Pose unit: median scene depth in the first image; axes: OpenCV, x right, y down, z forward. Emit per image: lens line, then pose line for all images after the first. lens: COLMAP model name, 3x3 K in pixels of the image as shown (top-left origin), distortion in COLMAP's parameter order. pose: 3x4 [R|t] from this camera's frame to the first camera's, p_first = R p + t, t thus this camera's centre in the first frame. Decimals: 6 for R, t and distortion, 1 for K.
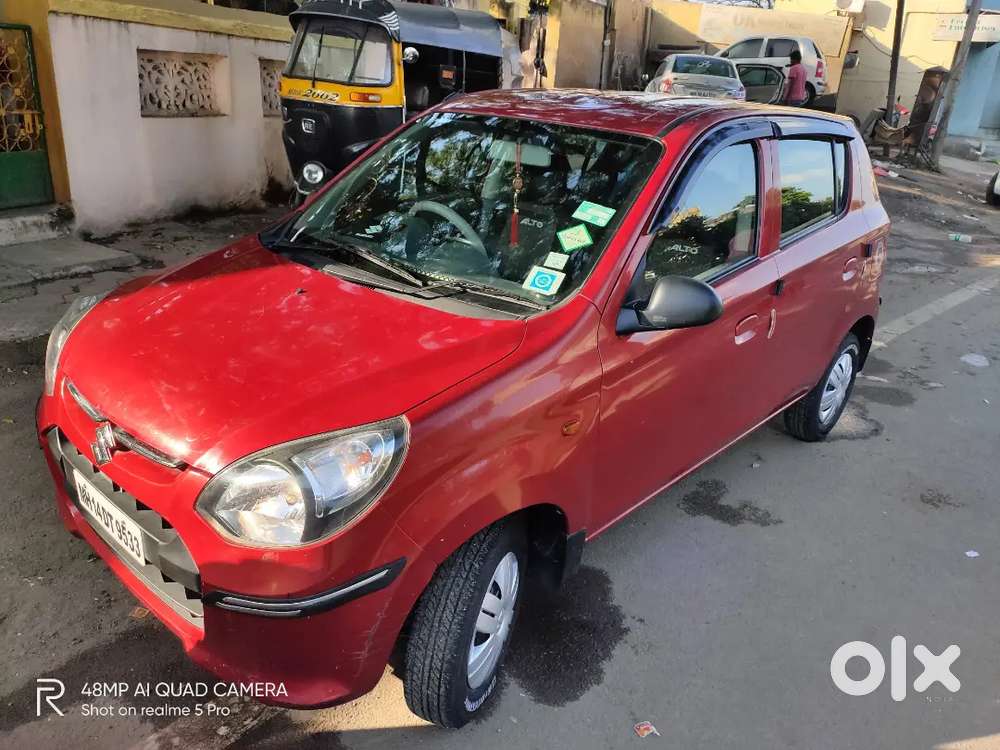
lens RADIAL K [[760.1, 0, 514.2], [0, 760.1, 376.7], [0, 0, 1]] dist [0.056323, -0.068499]
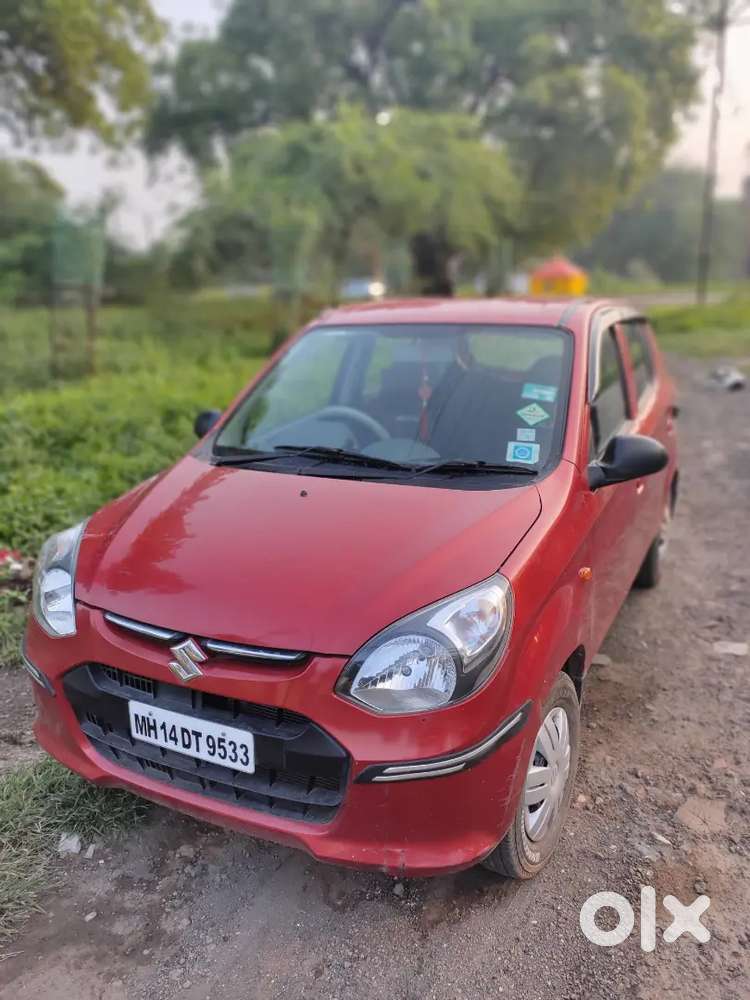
lens RADIAL K [[792.3, 0, 379.8], [0, 792.3, 497.5], [0, 0, 1]] dist [0.057387, -0.070179]
pose [[0.961004, -0.139105, 0.238999, -0.450410], [0.169174, 0.979407, -0.110194, 0.032118], [-0.218748, 0.146330, 0.964747, -0.078720]]
